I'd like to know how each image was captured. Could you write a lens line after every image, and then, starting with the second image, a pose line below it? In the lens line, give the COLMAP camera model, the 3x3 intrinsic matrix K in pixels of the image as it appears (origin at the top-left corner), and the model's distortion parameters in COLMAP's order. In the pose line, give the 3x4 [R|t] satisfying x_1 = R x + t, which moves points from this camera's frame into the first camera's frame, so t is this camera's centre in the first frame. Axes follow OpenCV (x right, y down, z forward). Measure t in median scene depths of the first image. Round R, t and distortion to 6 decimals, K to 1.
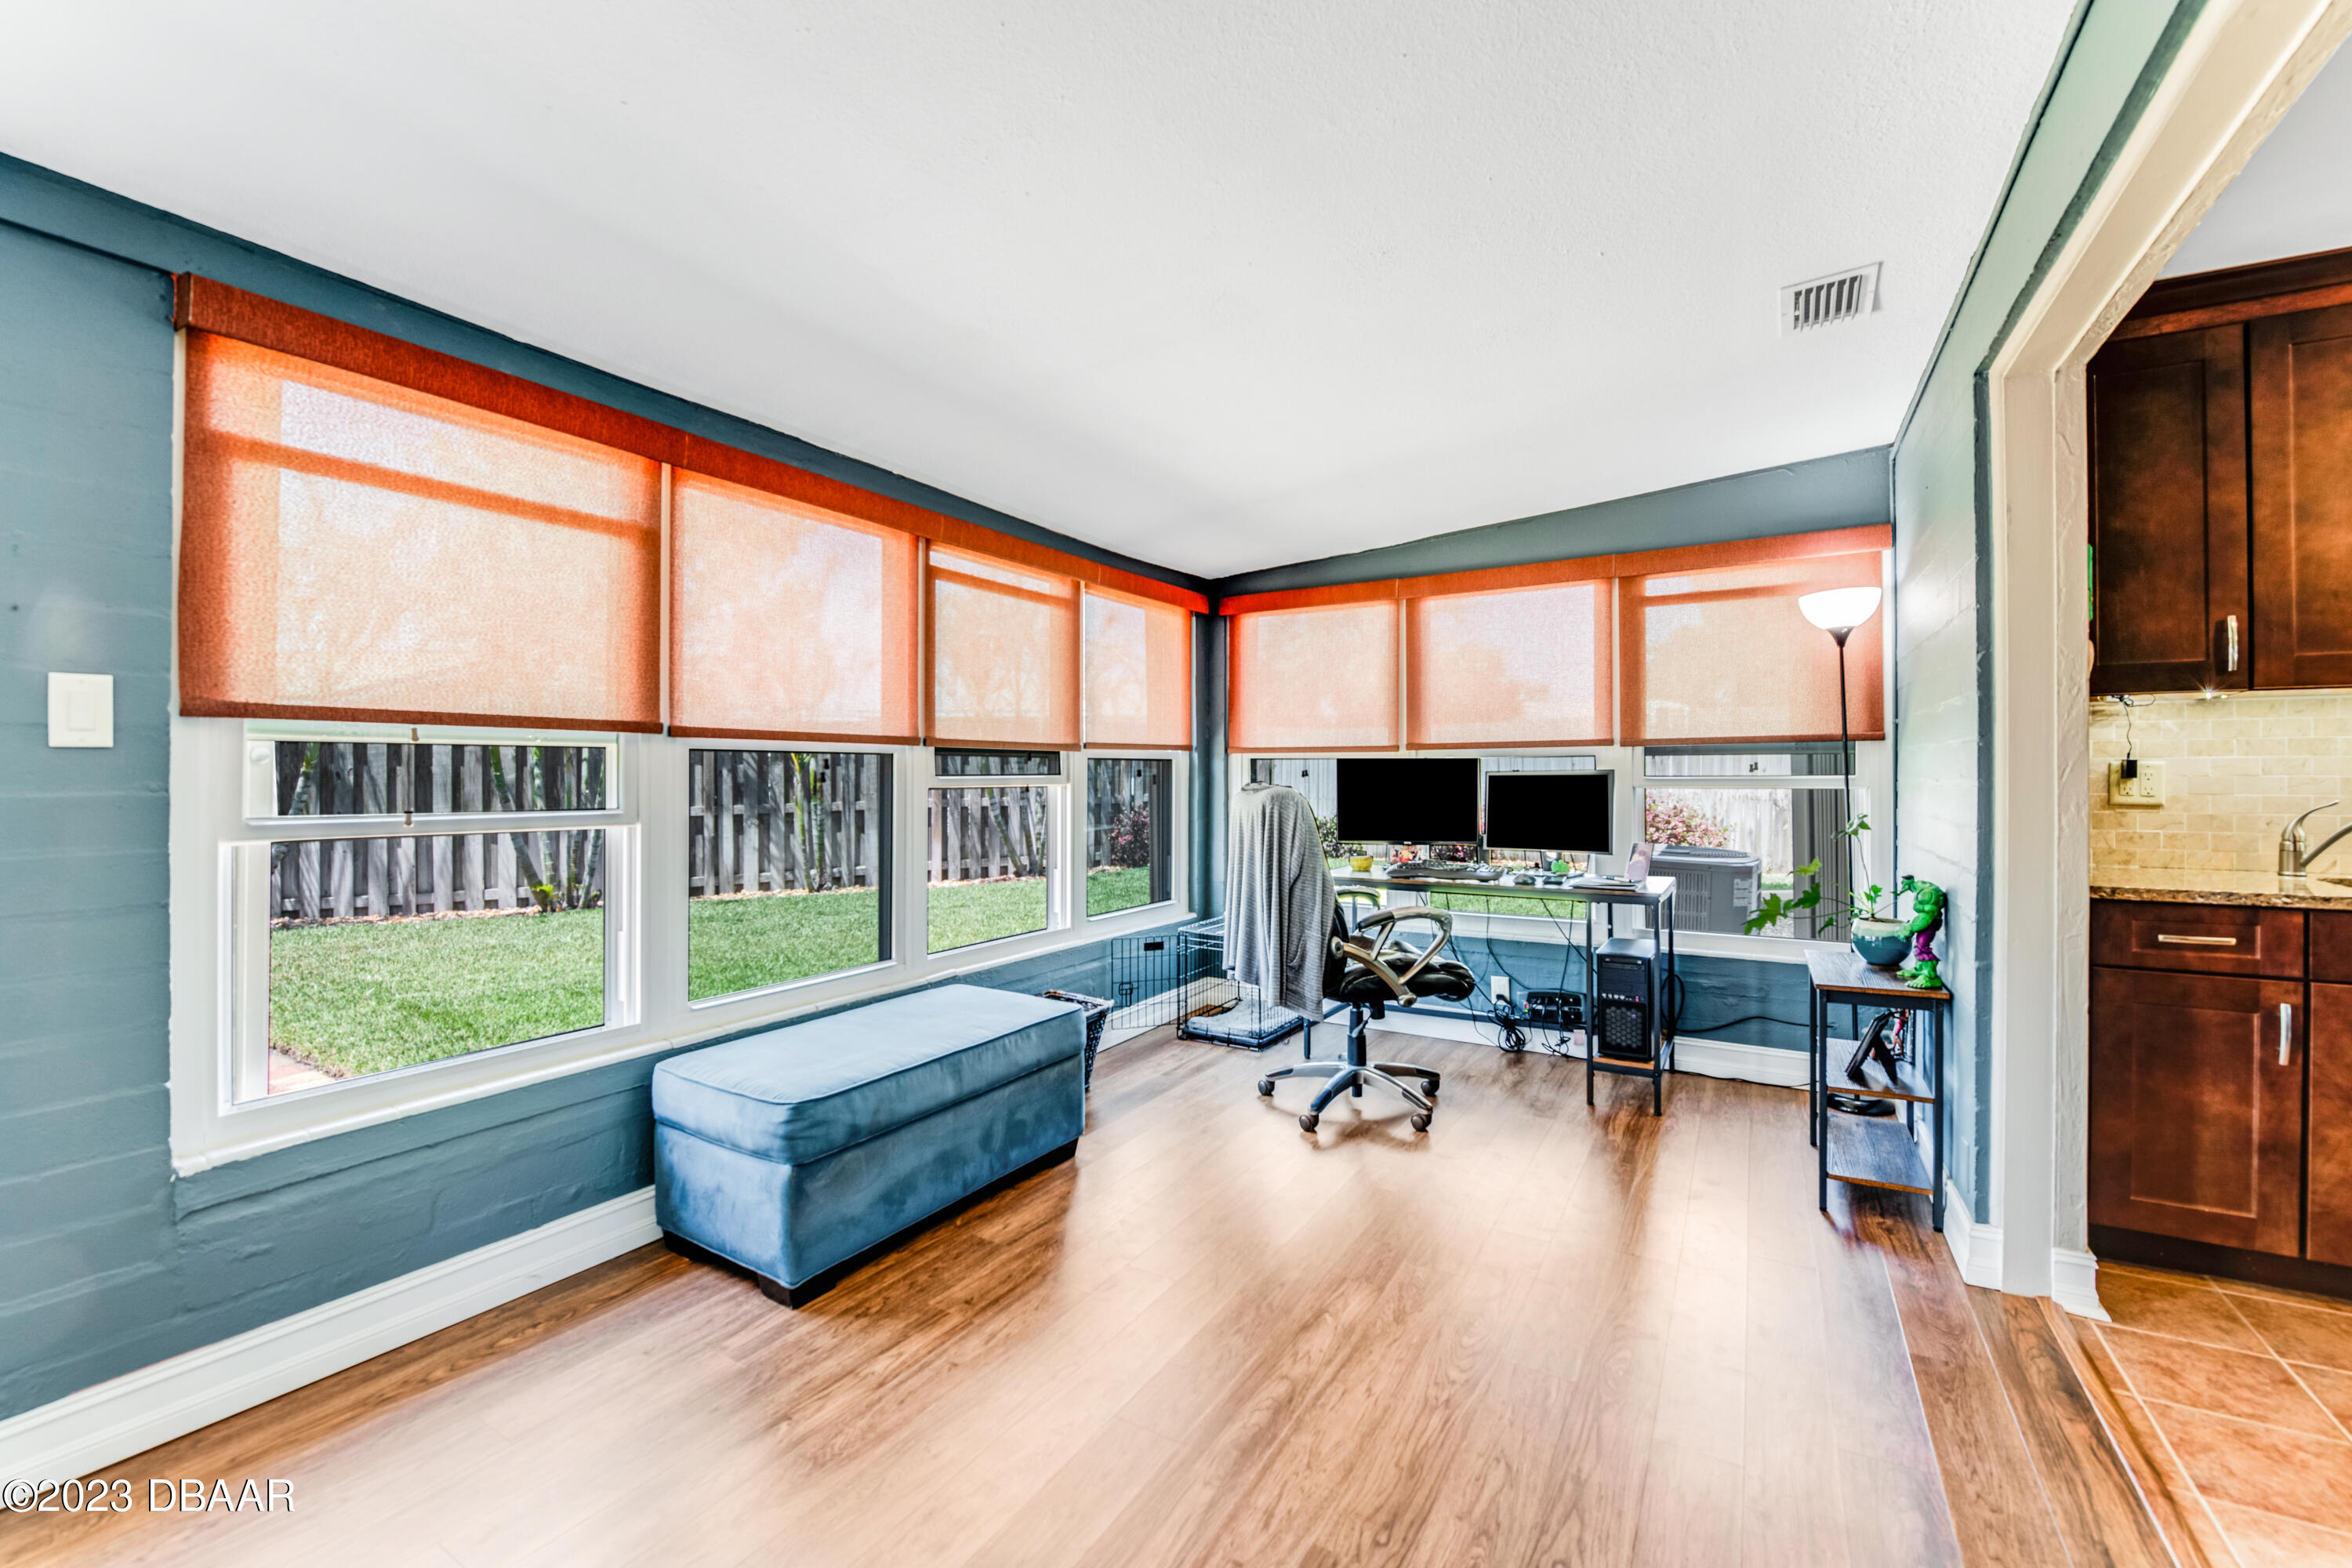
lens RADIAL K [[966.5, 0, 1124.2], [0, 966.5, 774.7], [0, 0, 1]] dist [-0.027385, 0.000316]
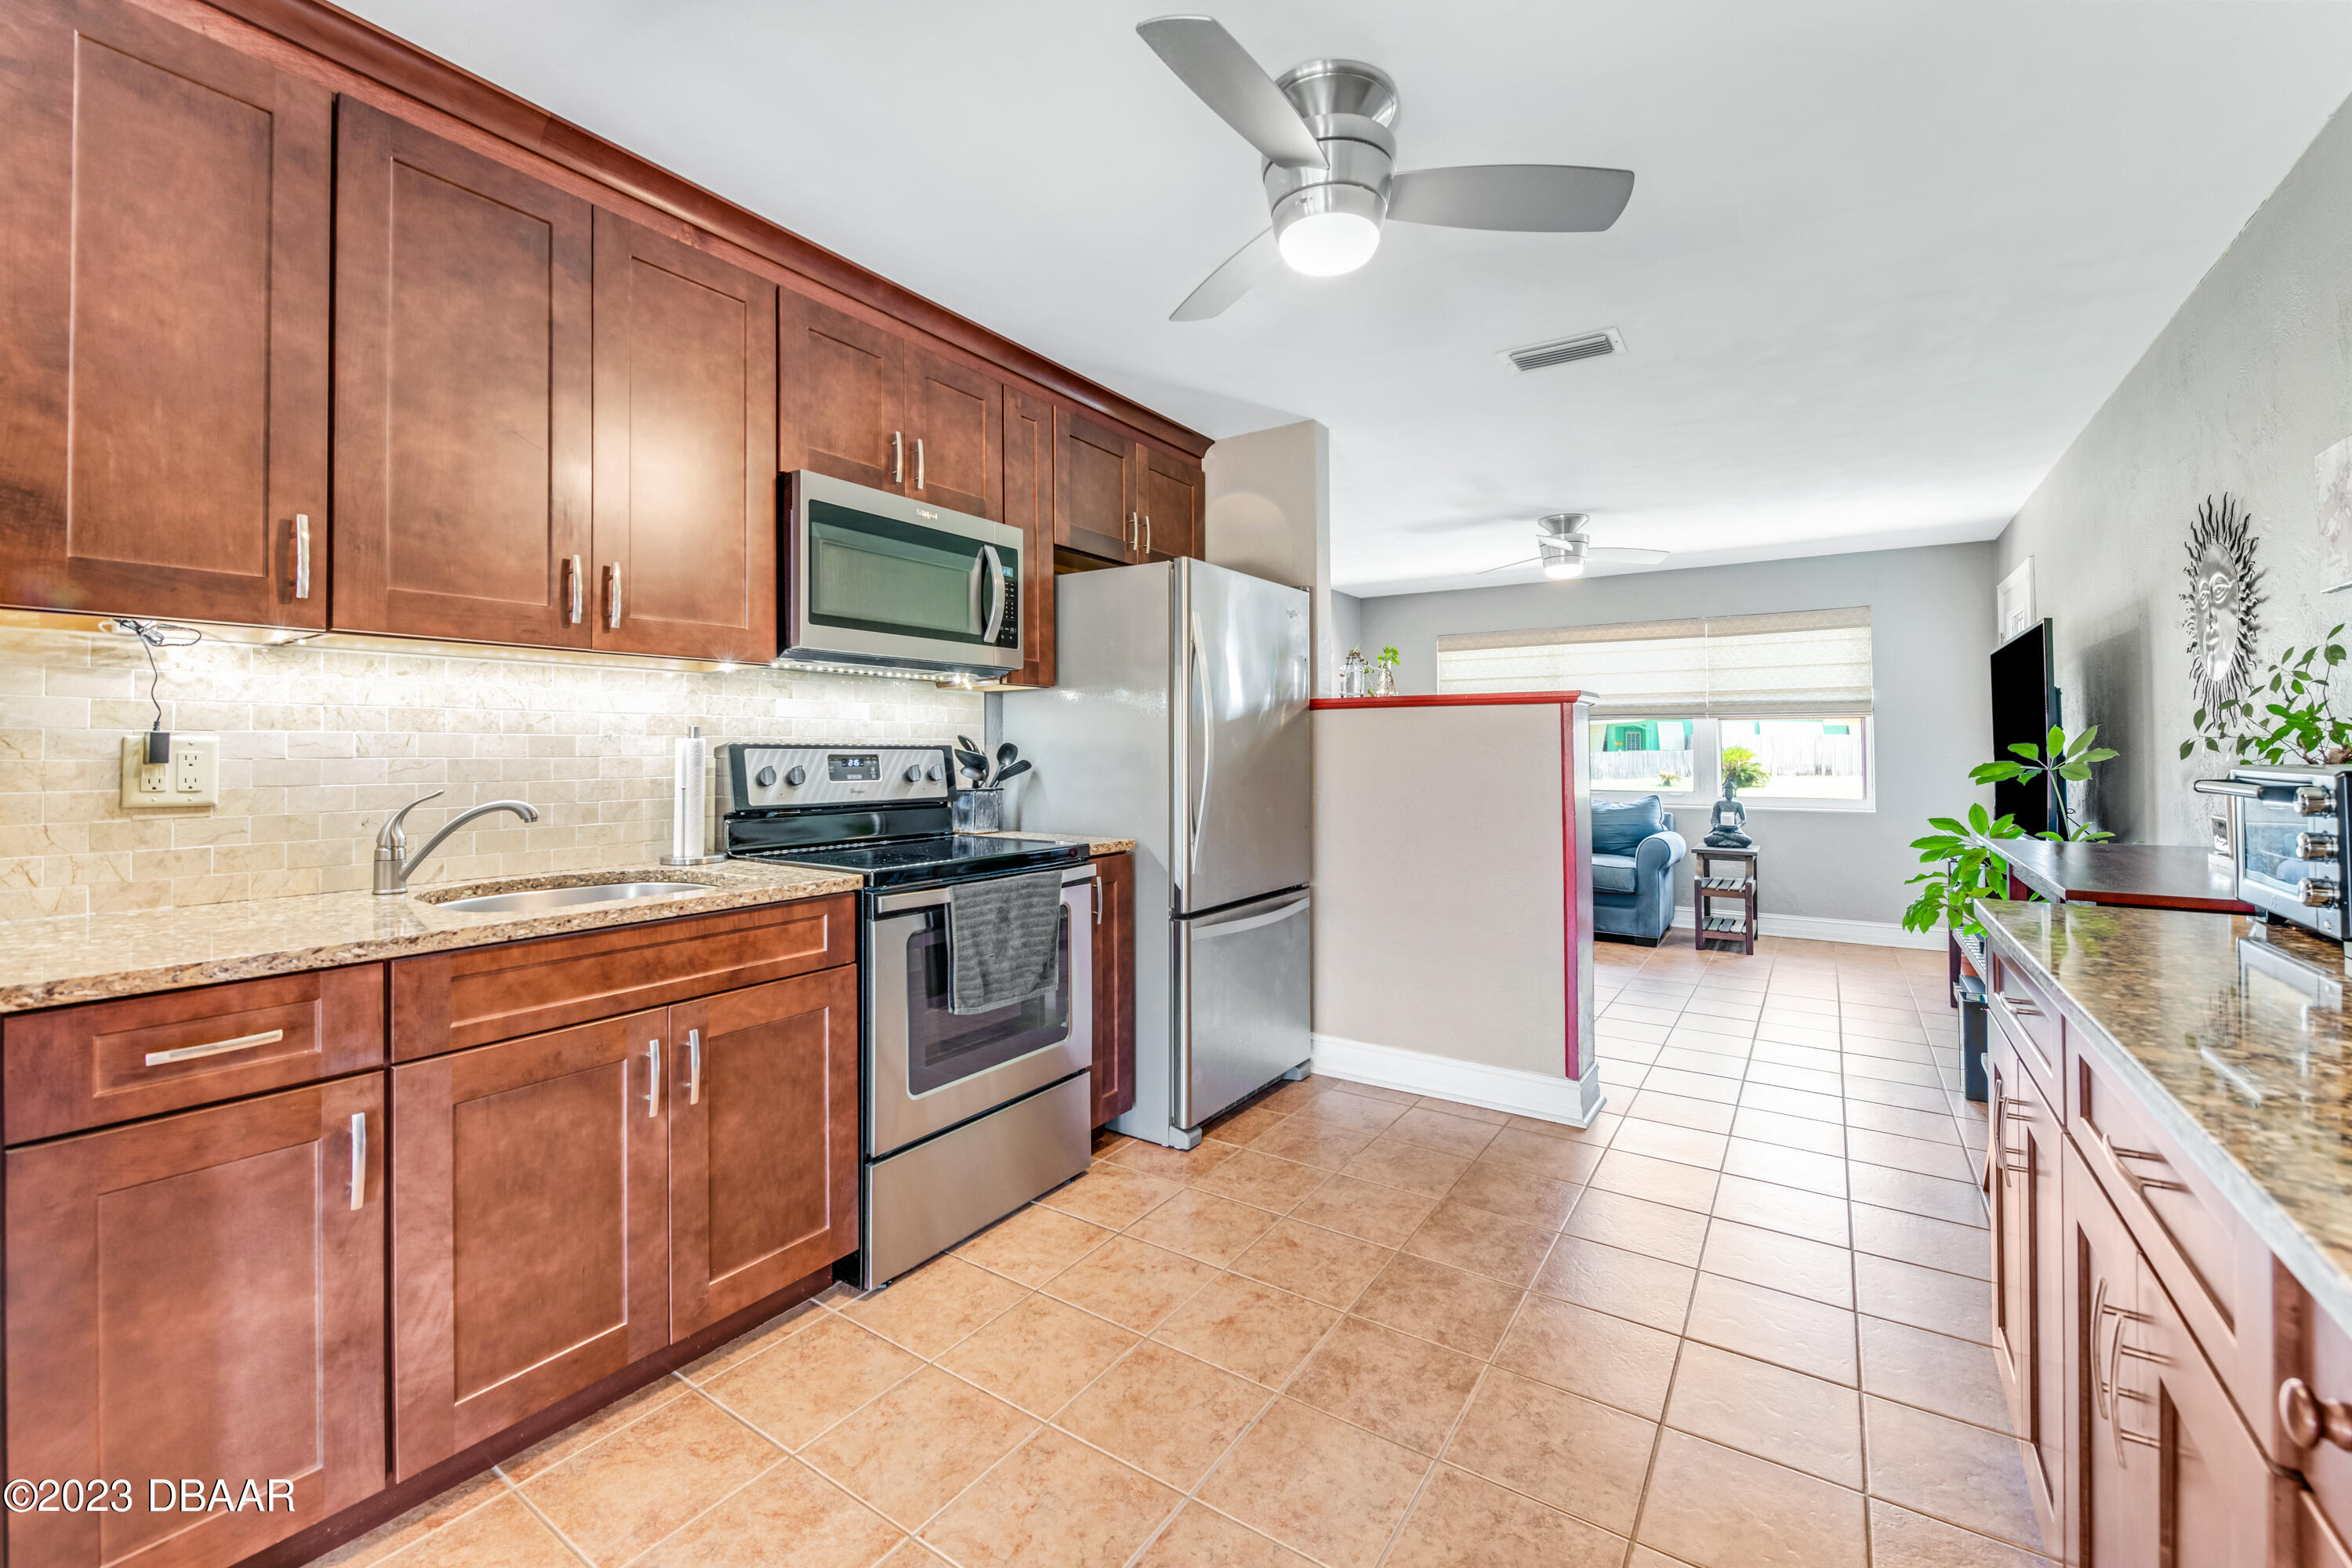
lens RADIAL K [[967.4, 0, 1164.3], [0, 967.4, 738.5], [0, 0, 1]] dist [0.002407, 0.000290]
pose [[0.041792, 0.013760, 0.999032, 0.538962], [0.006282, 0.999882, -0.014034, 0.000499], [-0.999107, 0.006862, 0.041701, 0.366187]]
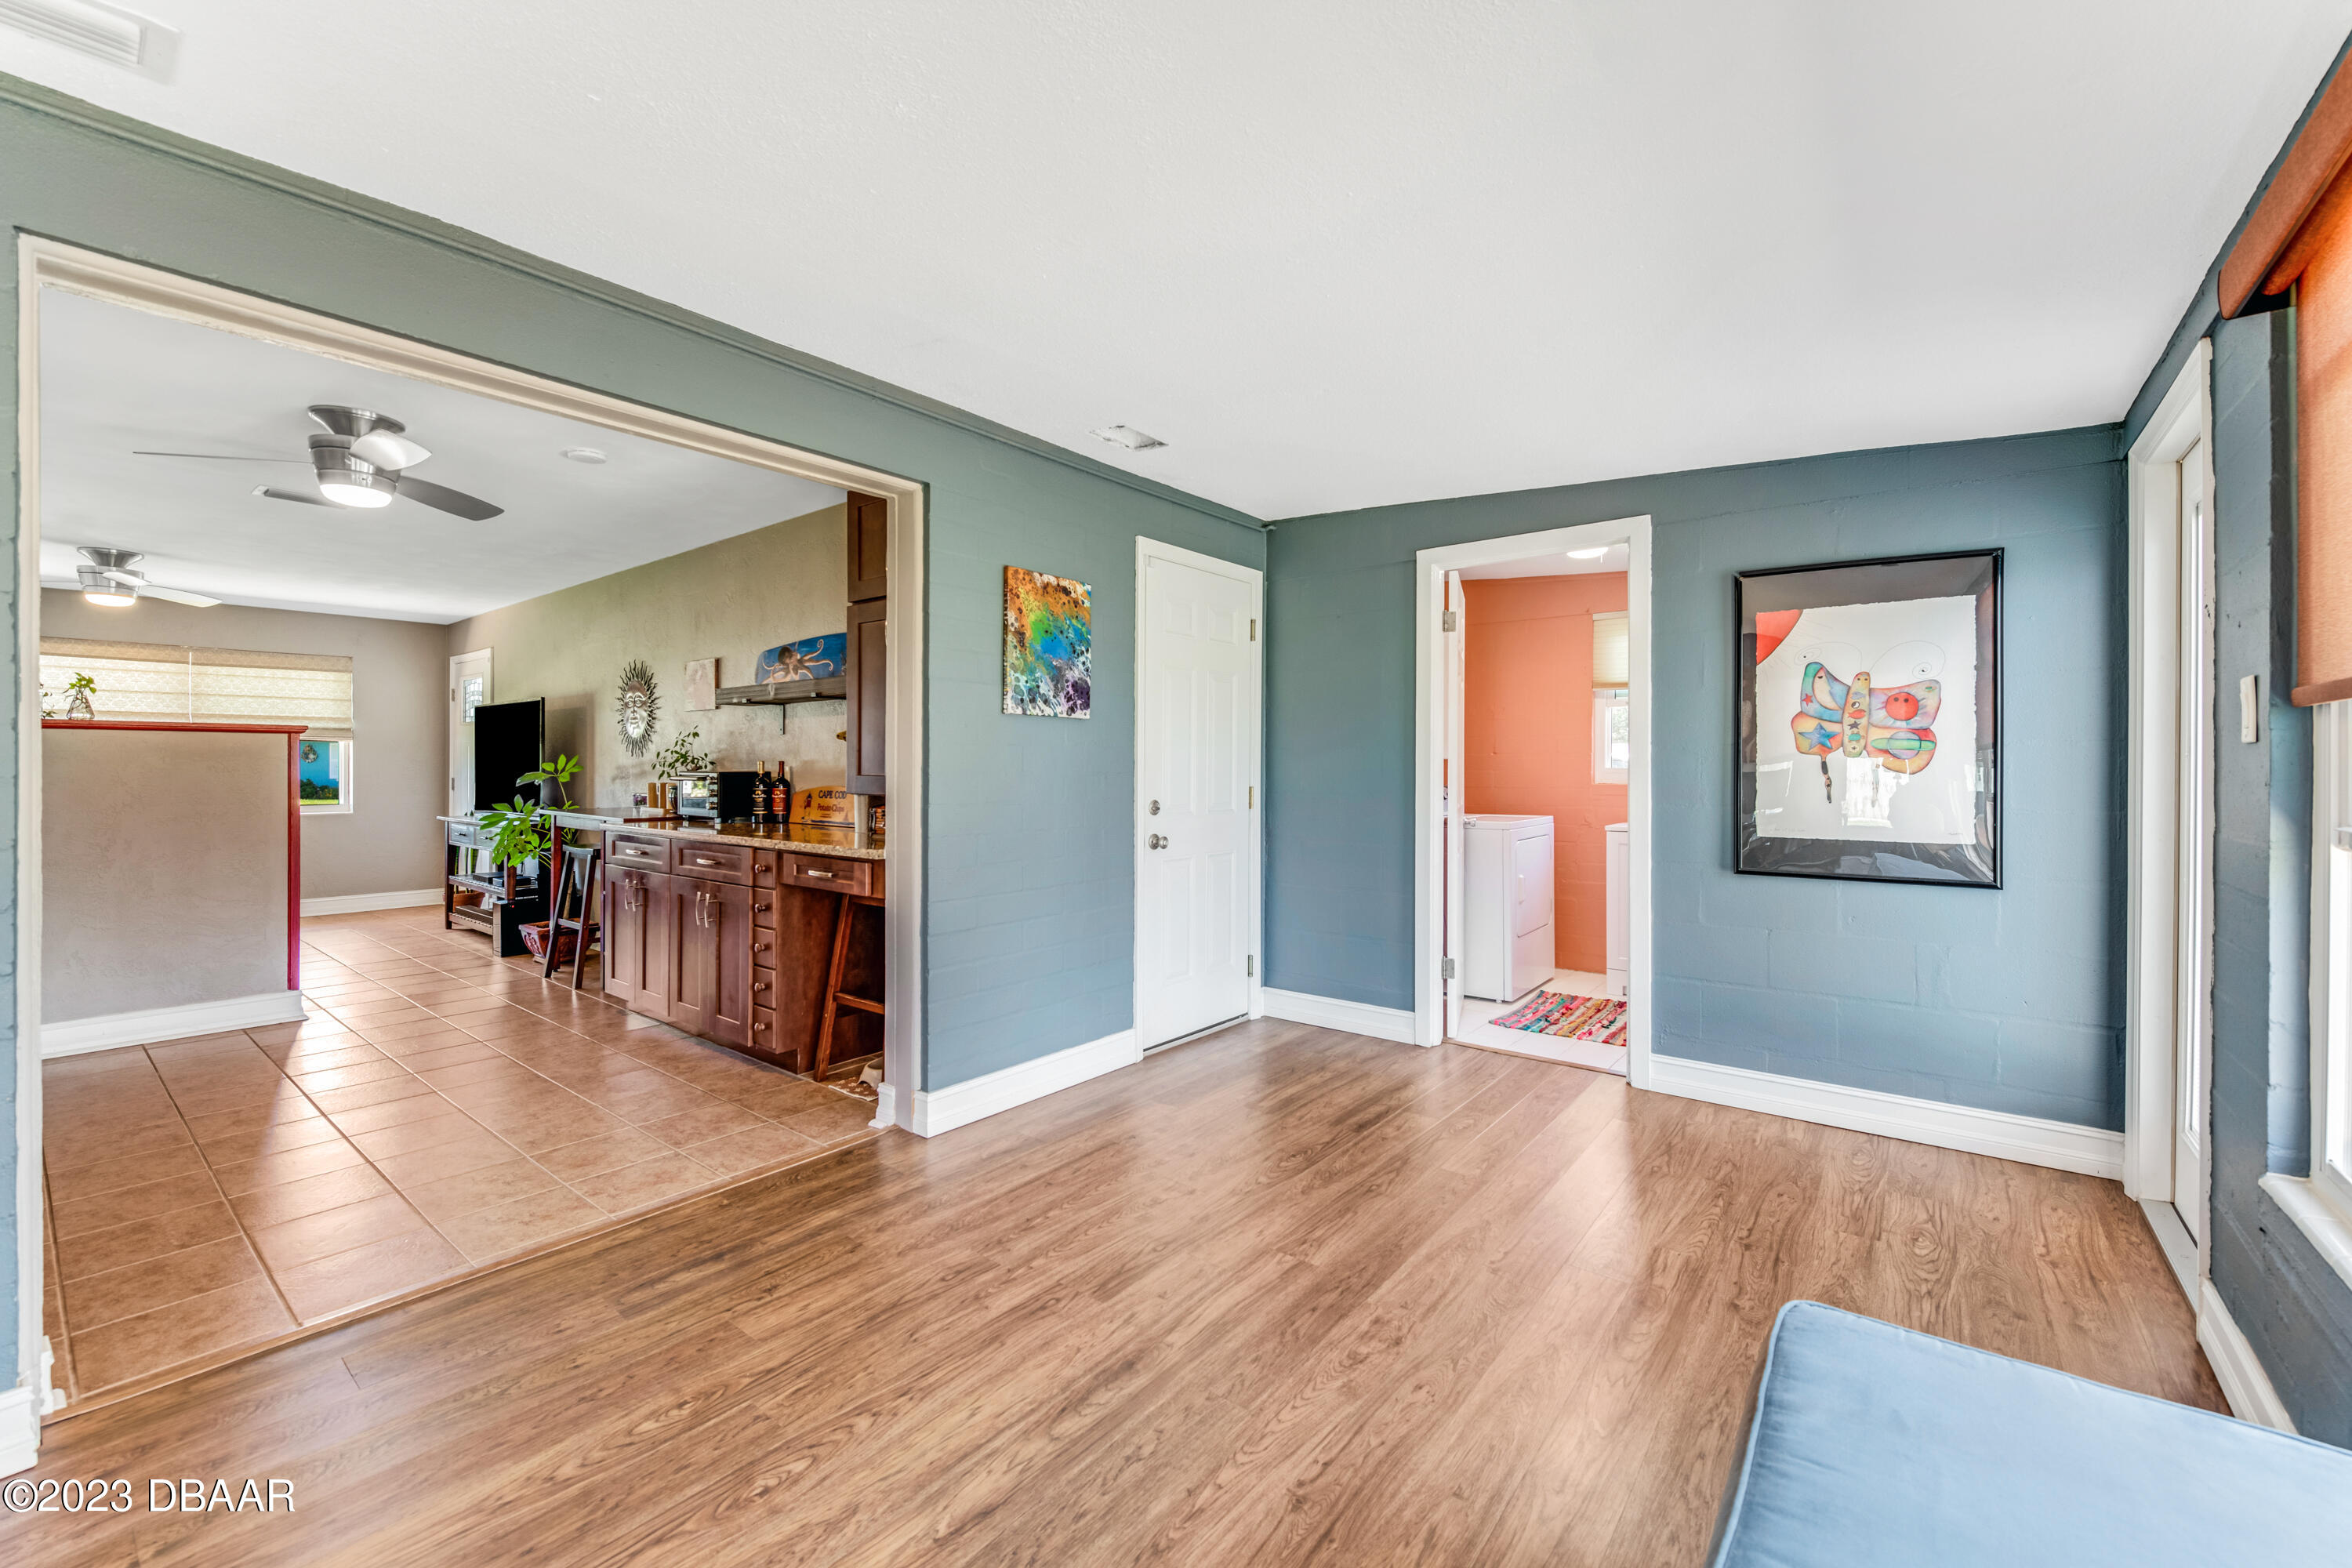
lens RADIAL K [[905.8, 0, 1171.1], [0, 905.8, 769.1], [0, 0, 1]] dist [0.000391, -0.000160]
pose [[-0.995505, 0.000994, 0.094707, -0.029492], [0.001709, 0.999971, 0.007460, -0.002621], [-0.094697, 0.007588, -0.995477, 1.586470]]
